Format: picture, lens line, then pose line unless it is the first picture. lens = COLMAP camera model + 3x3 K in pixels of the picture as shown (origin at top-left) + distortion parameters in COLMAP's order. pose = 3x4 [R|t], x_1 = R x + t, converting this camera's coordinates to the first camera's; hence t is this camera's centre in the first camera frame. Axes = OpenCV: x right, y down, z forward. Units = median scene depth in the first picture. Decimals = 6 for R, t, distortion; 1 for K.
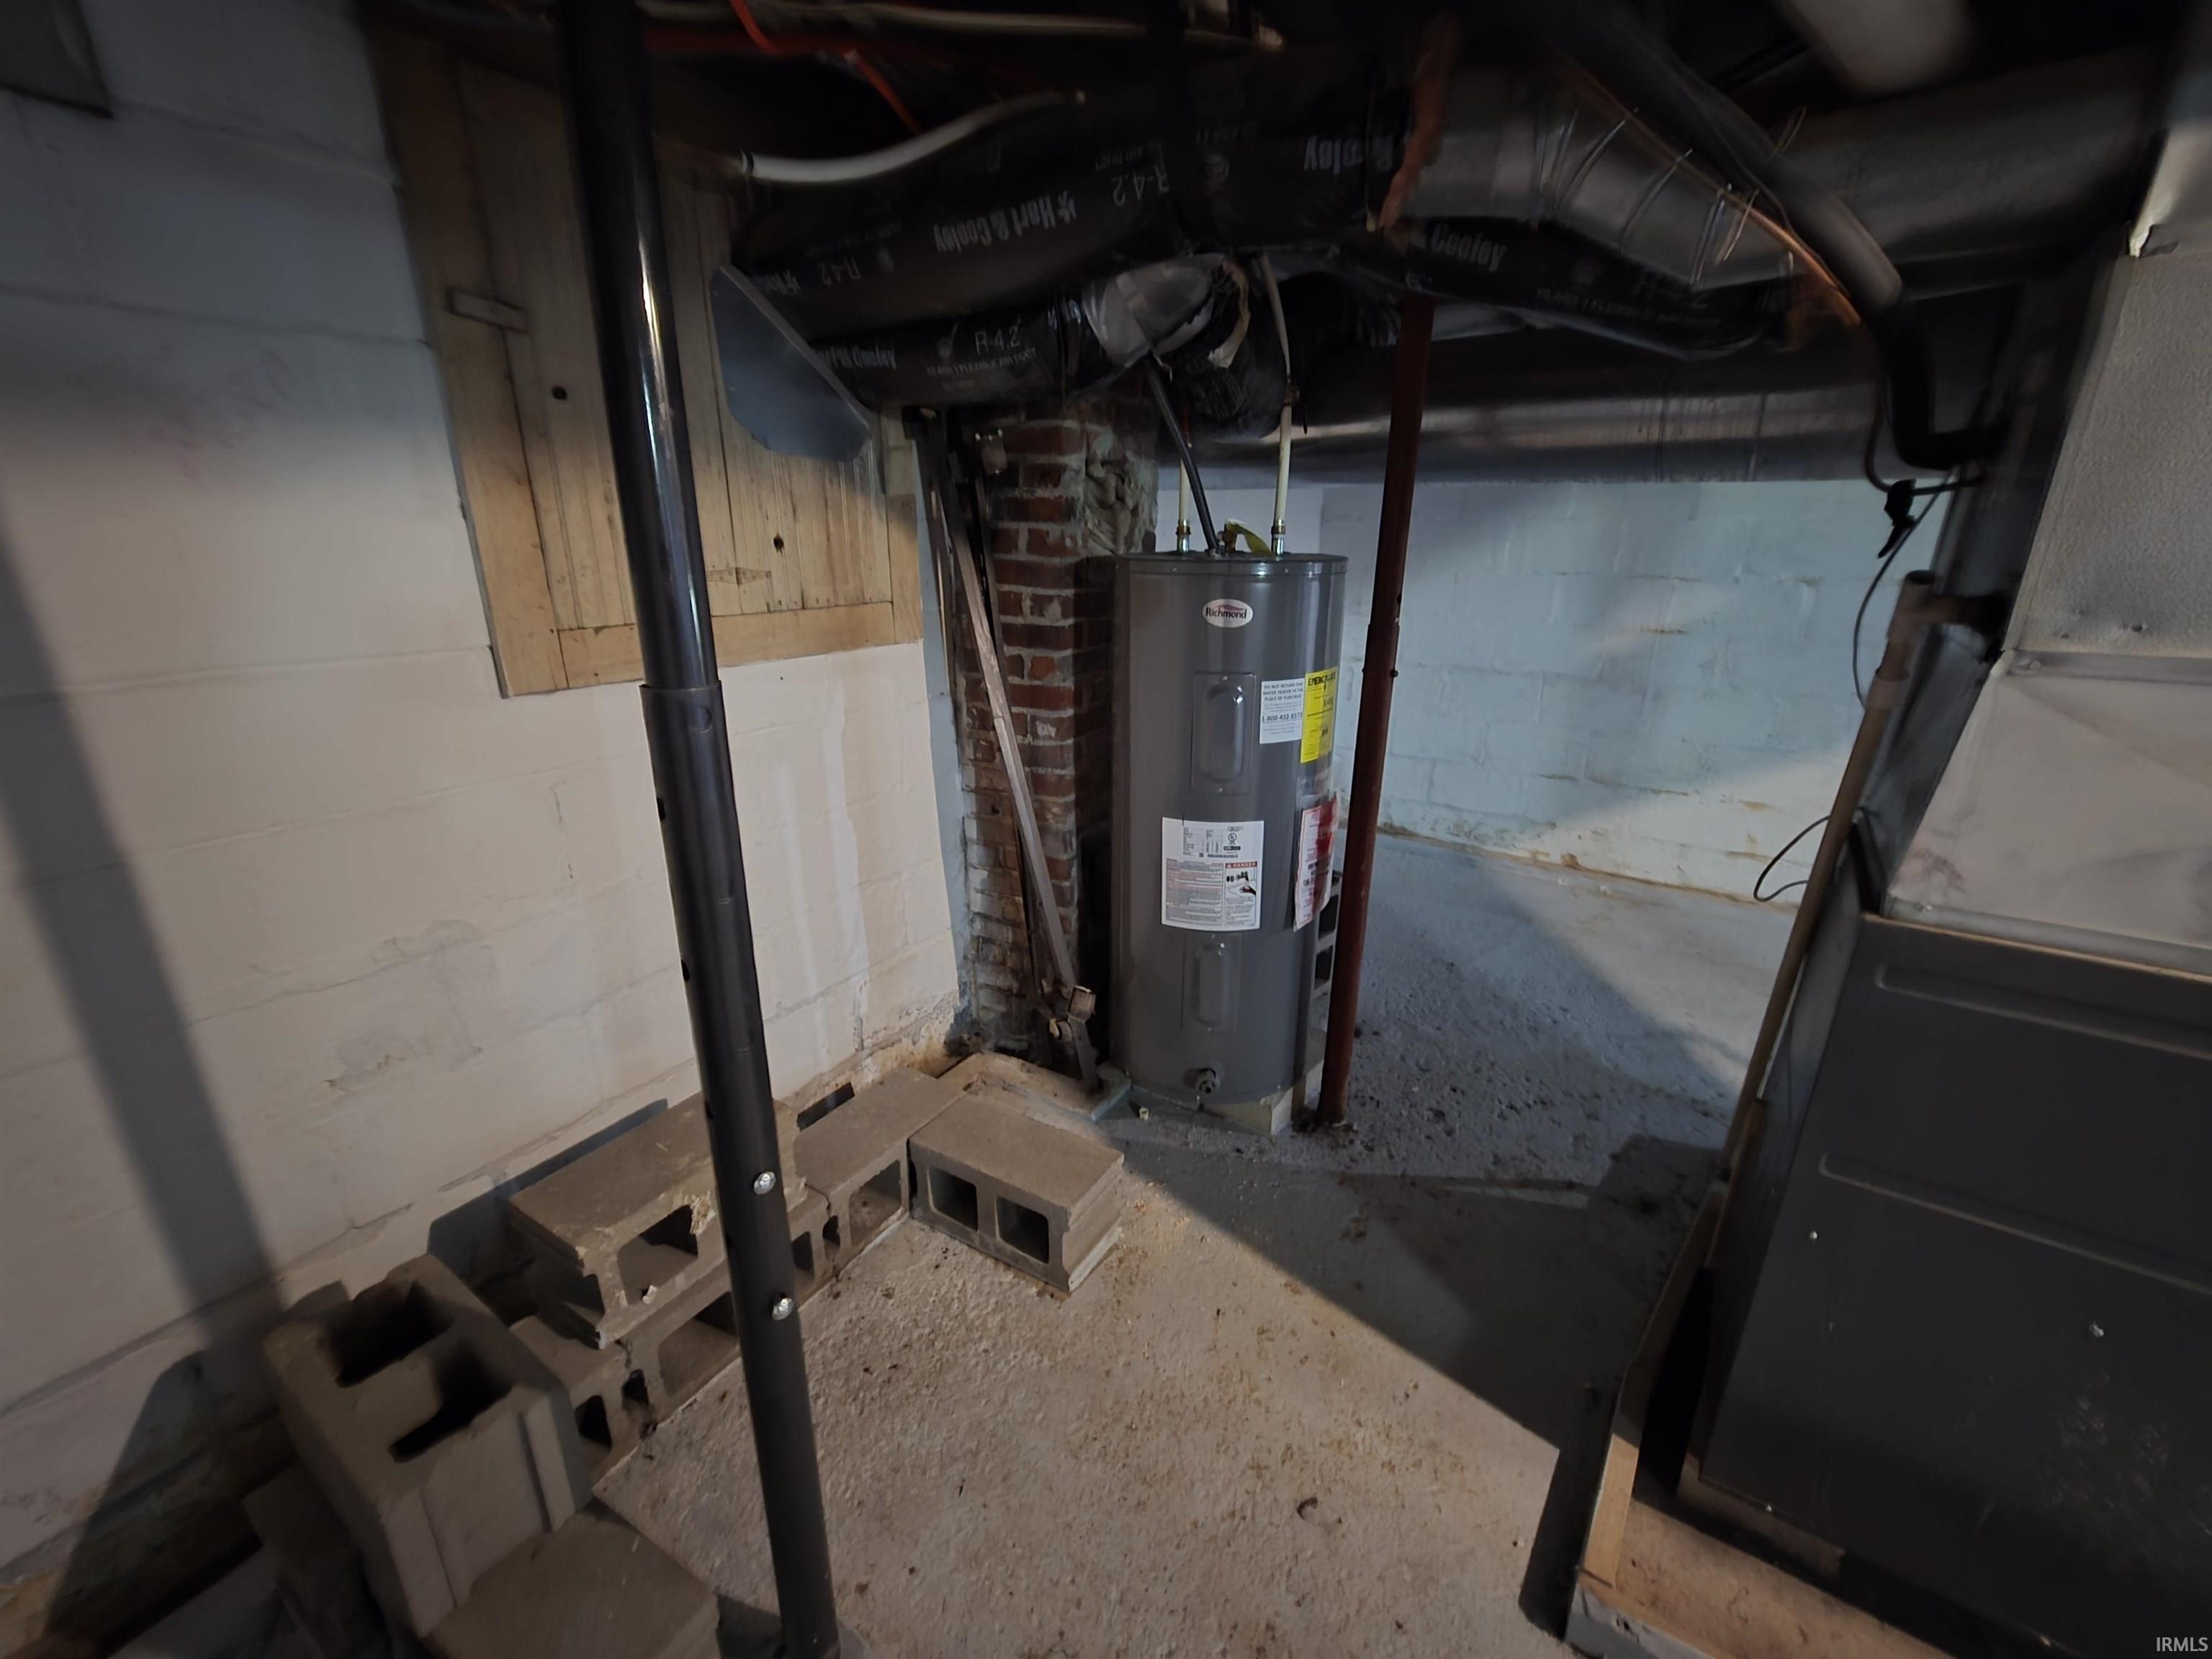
lens RADIAL K [[911.8, 0, 1077.6], [0, 911.8, 830.8], [0, 0, 1]] dist [-0.000159, 0.000890]
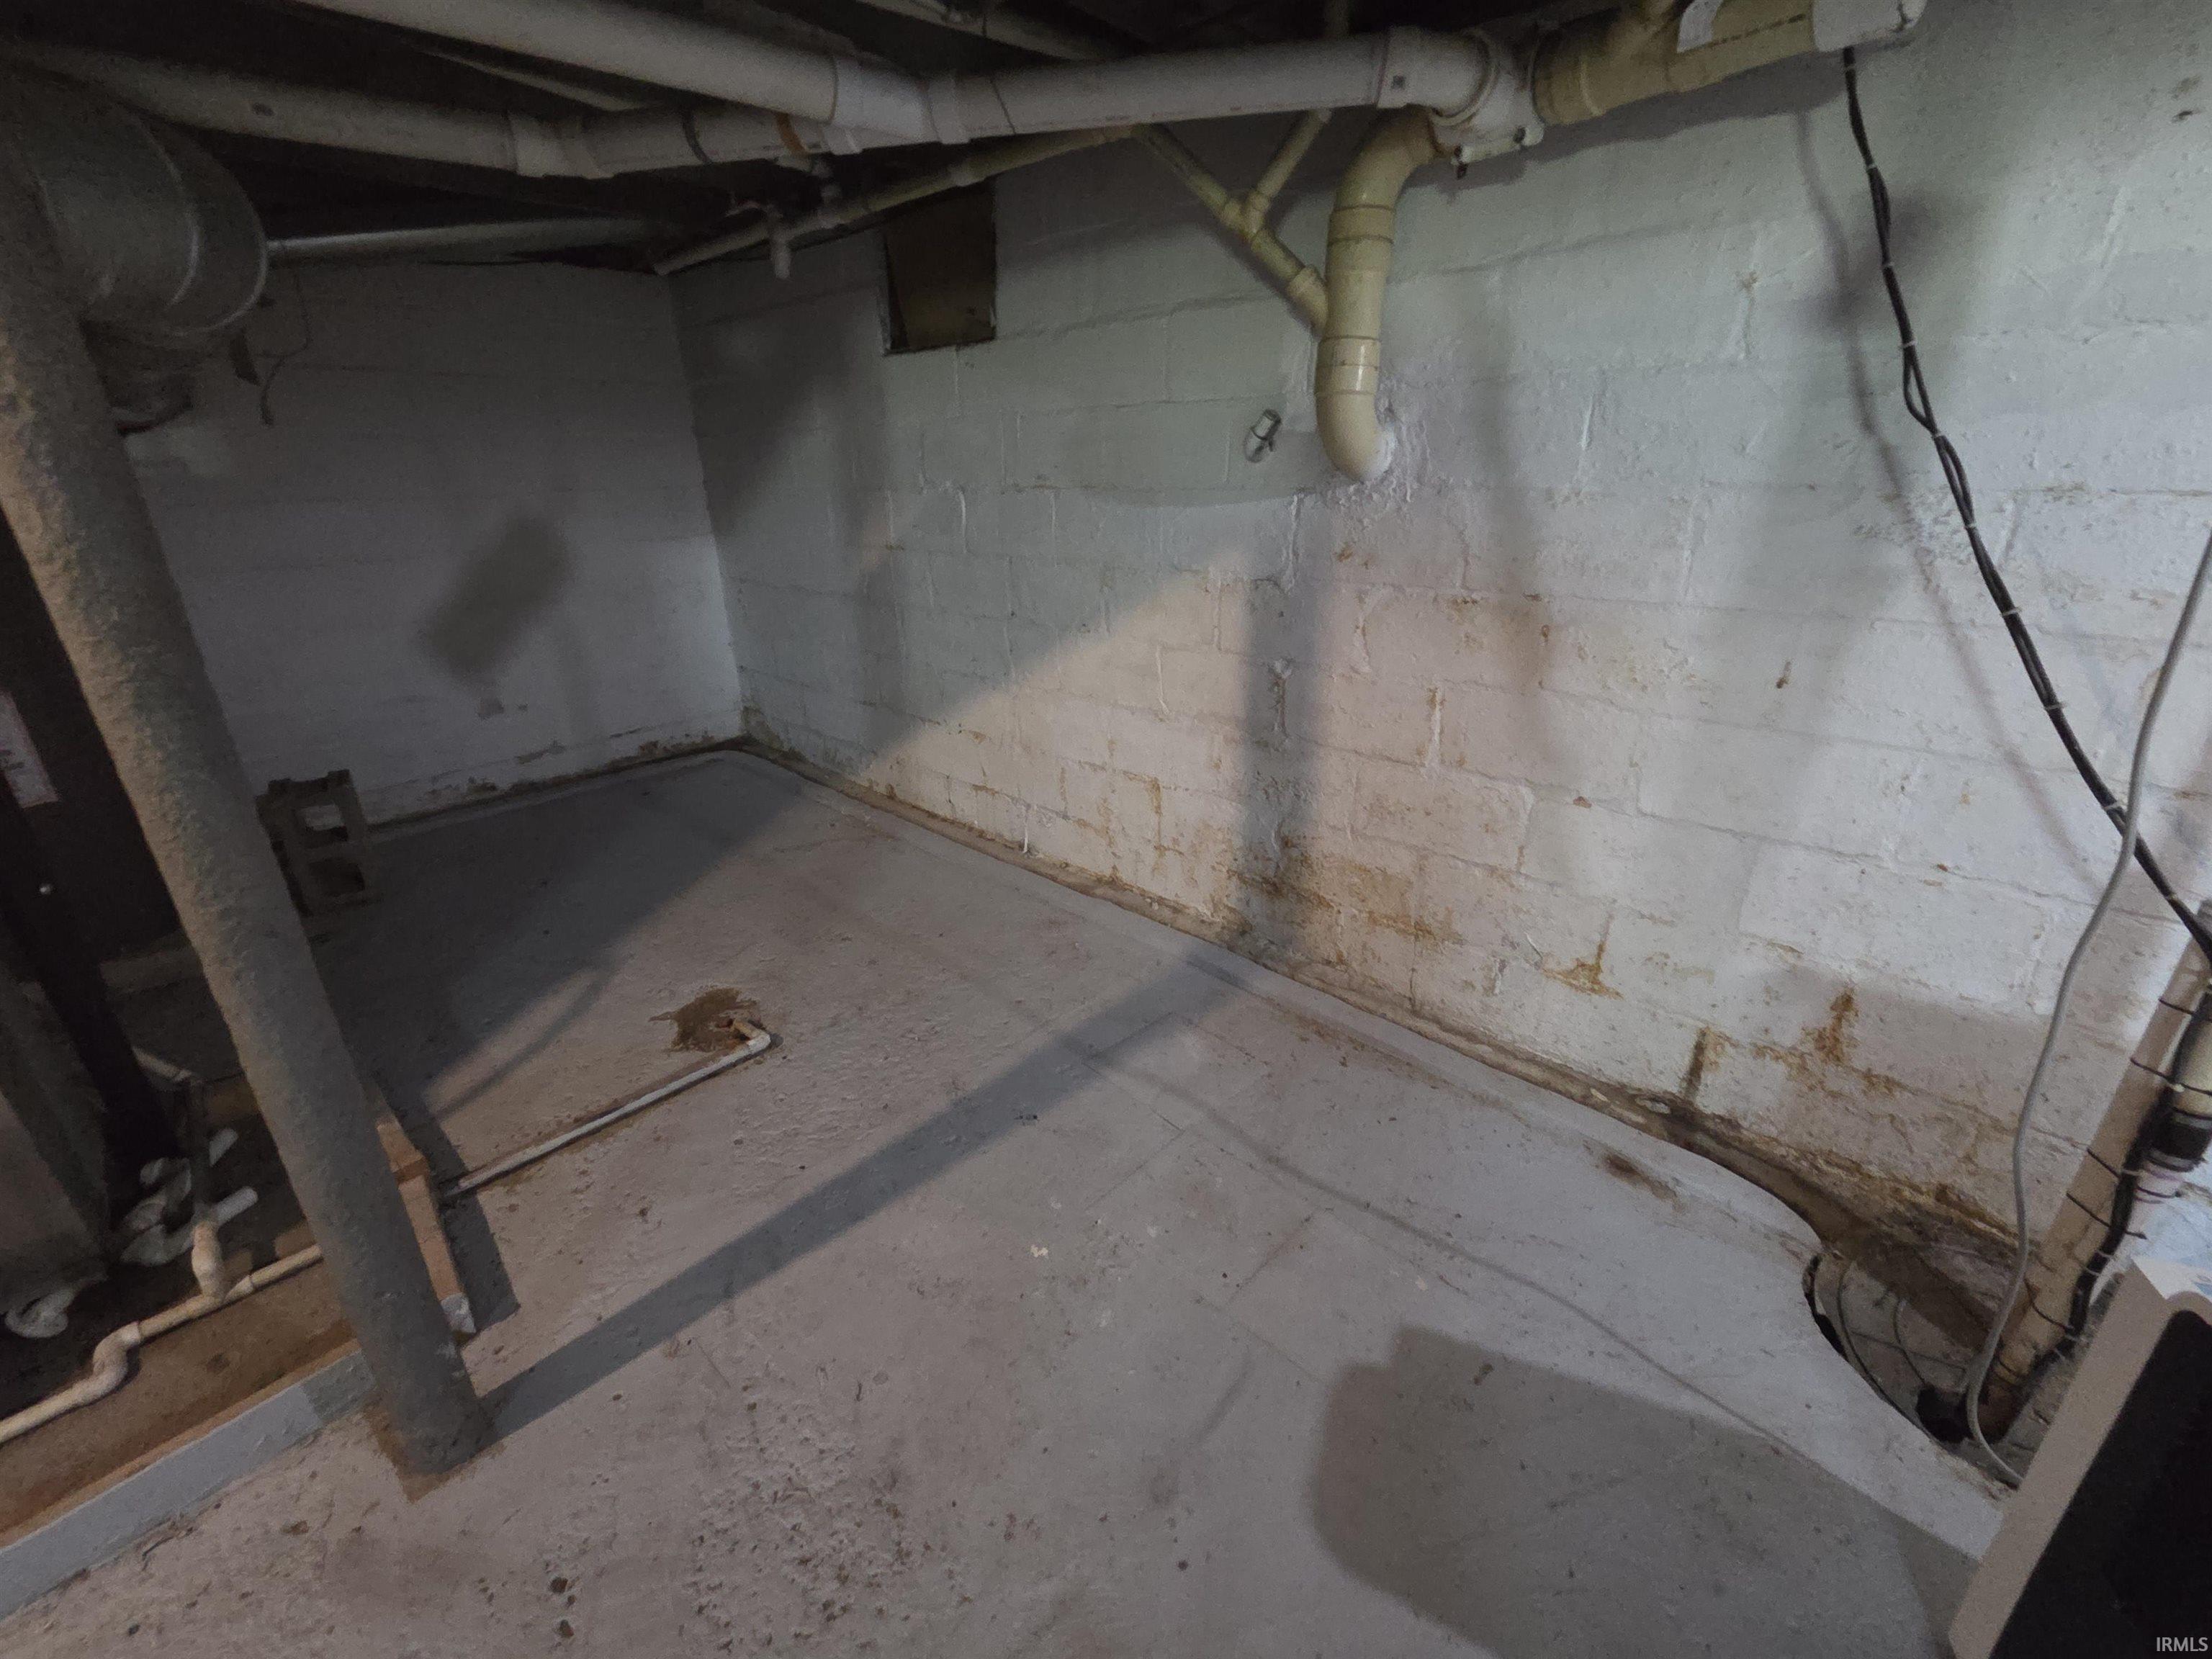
lens RADIAL K [[911.8, 0, 1087.3], [0, 911.8, 818.6], [0, 0, 1]] dist [-0.000159, 0.000890]
pose [[0.984962, 0.042015, -0.167585, 1.701534], [-0.034747, 0.998334, 0.046068, 0.018749], [0.169241, -0.039552, 0.984781, 0.161416]]
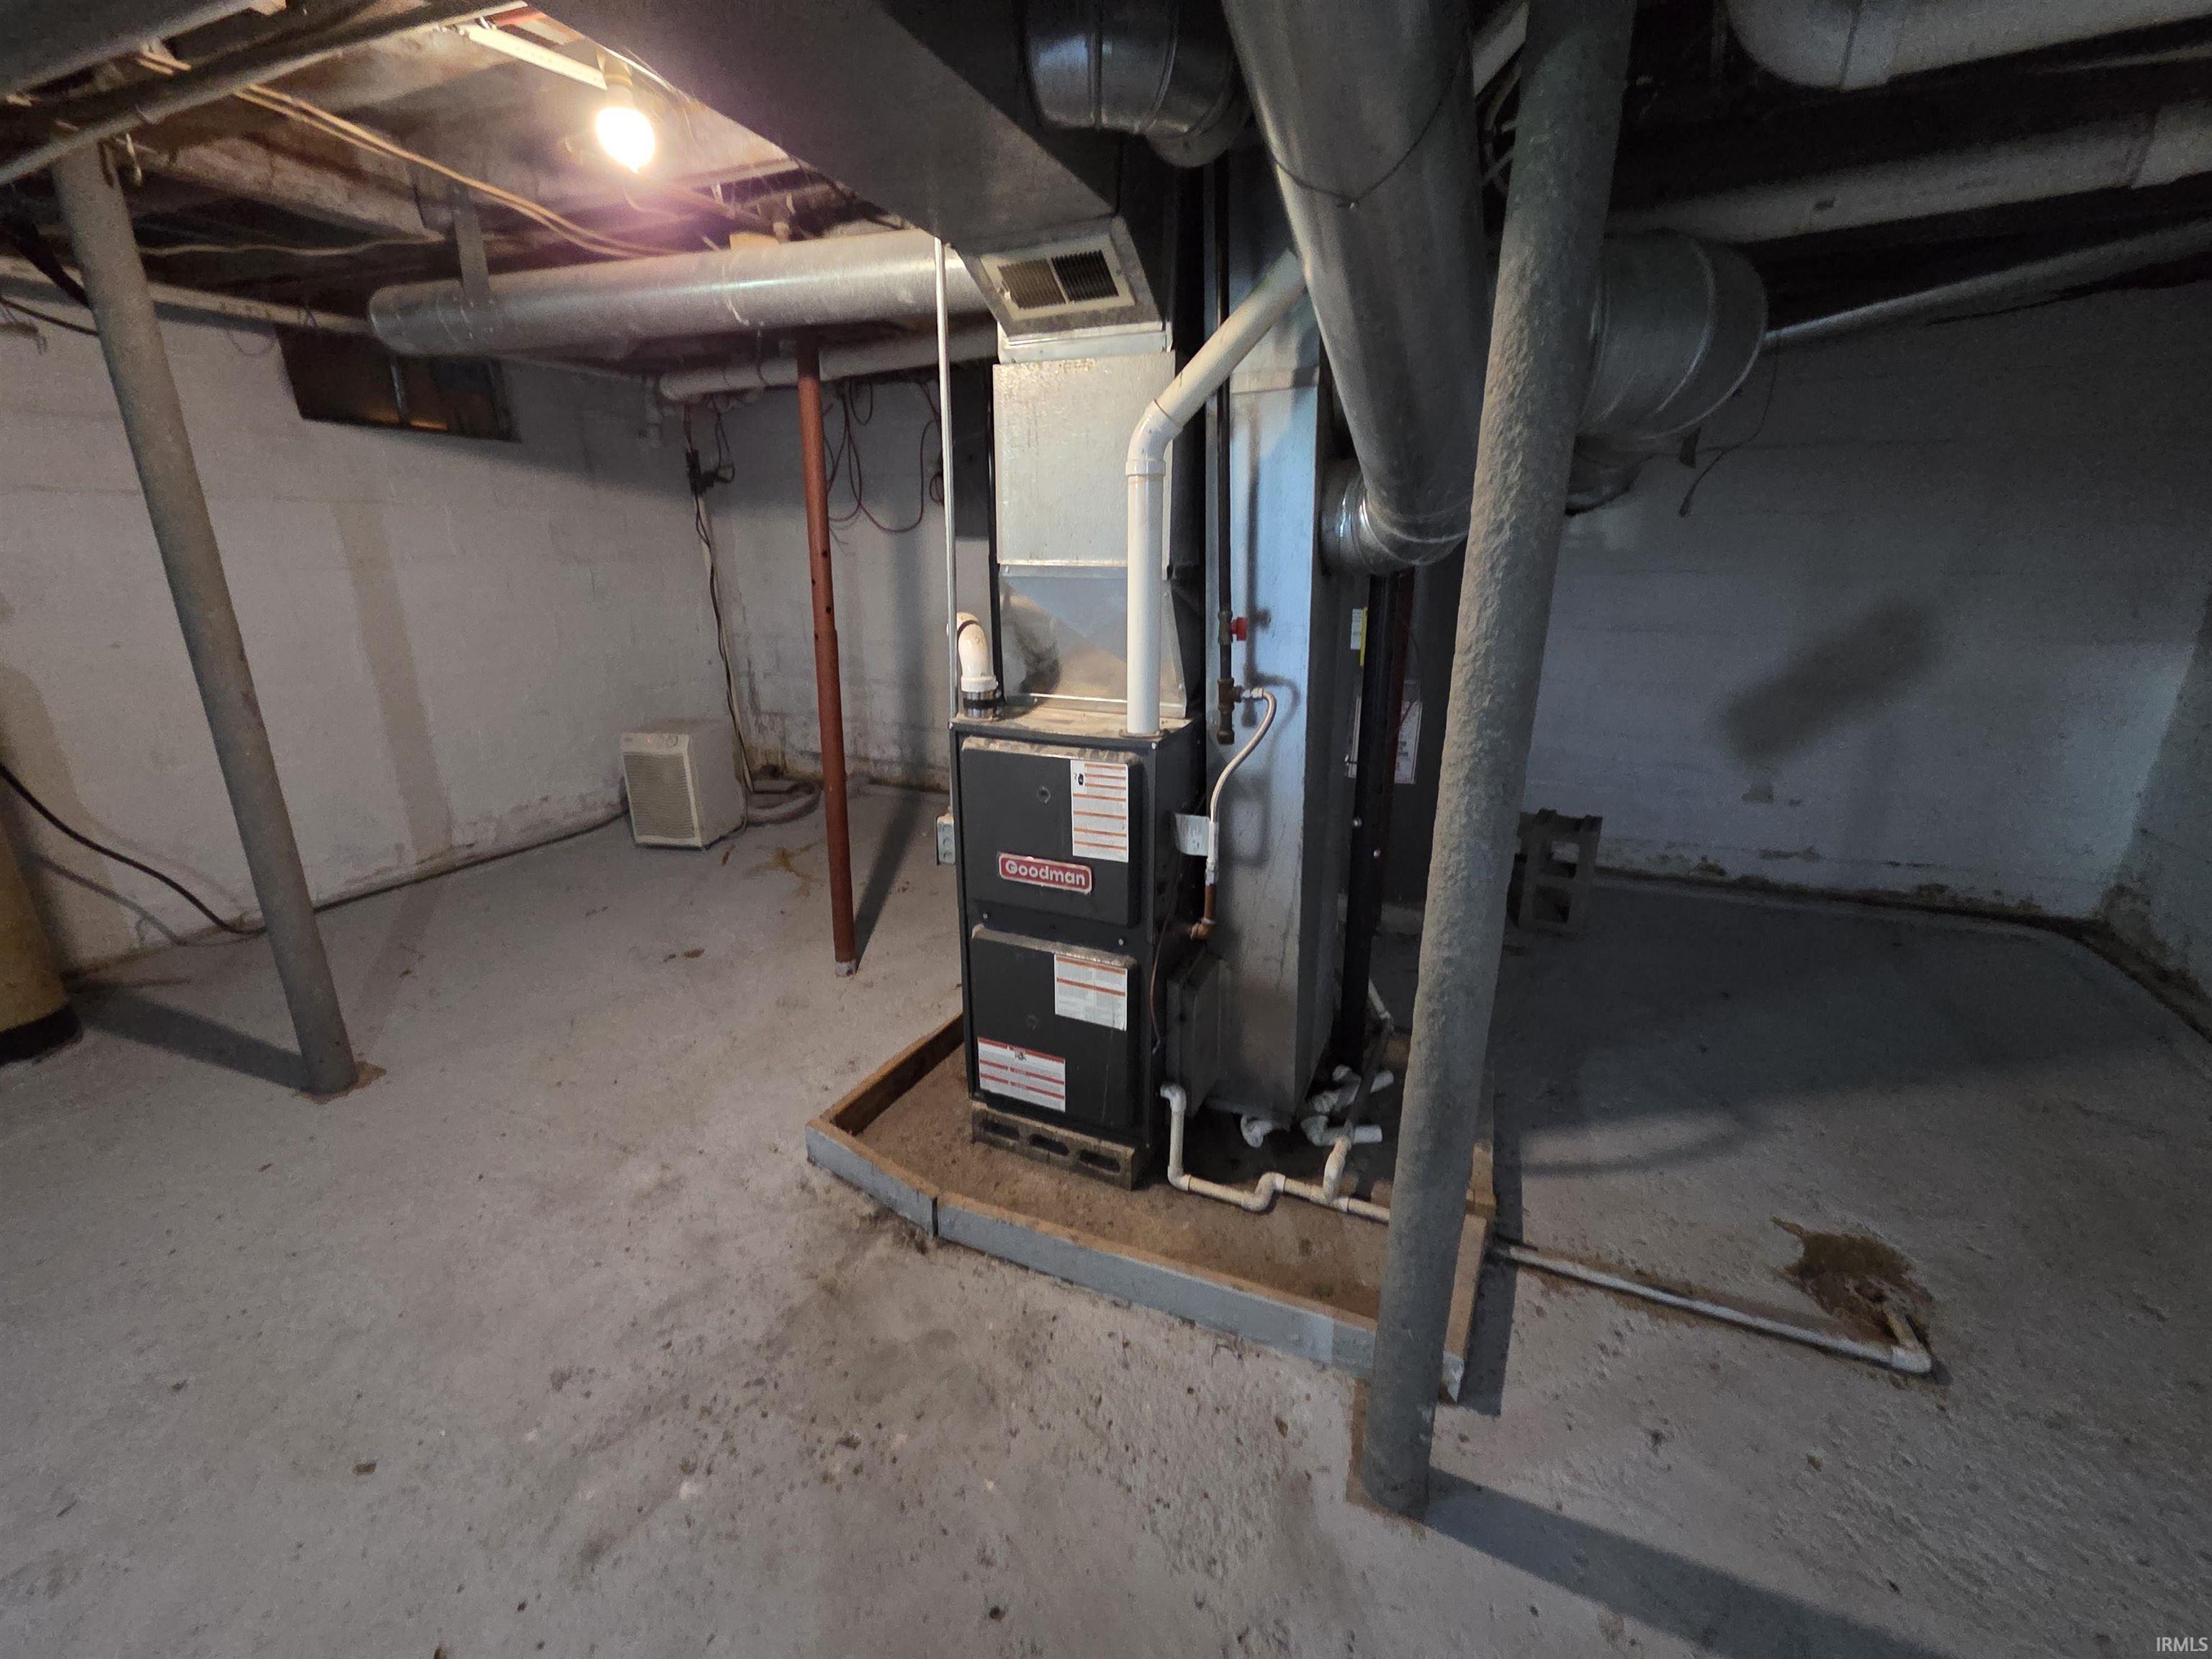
lens RADIAL K [[911.8, 0, 1103.7], [0, 911.8, 812.7], [0, 0, 1]] dist [-0.000159, 0.000890]
pose [[0.169741, 0.287527, -0.942611, 1.624835], [-0.318781, 0.921087, 0.223556, -0.028080], [0.932505, 0.262540, 0.248005, 0.208413]]
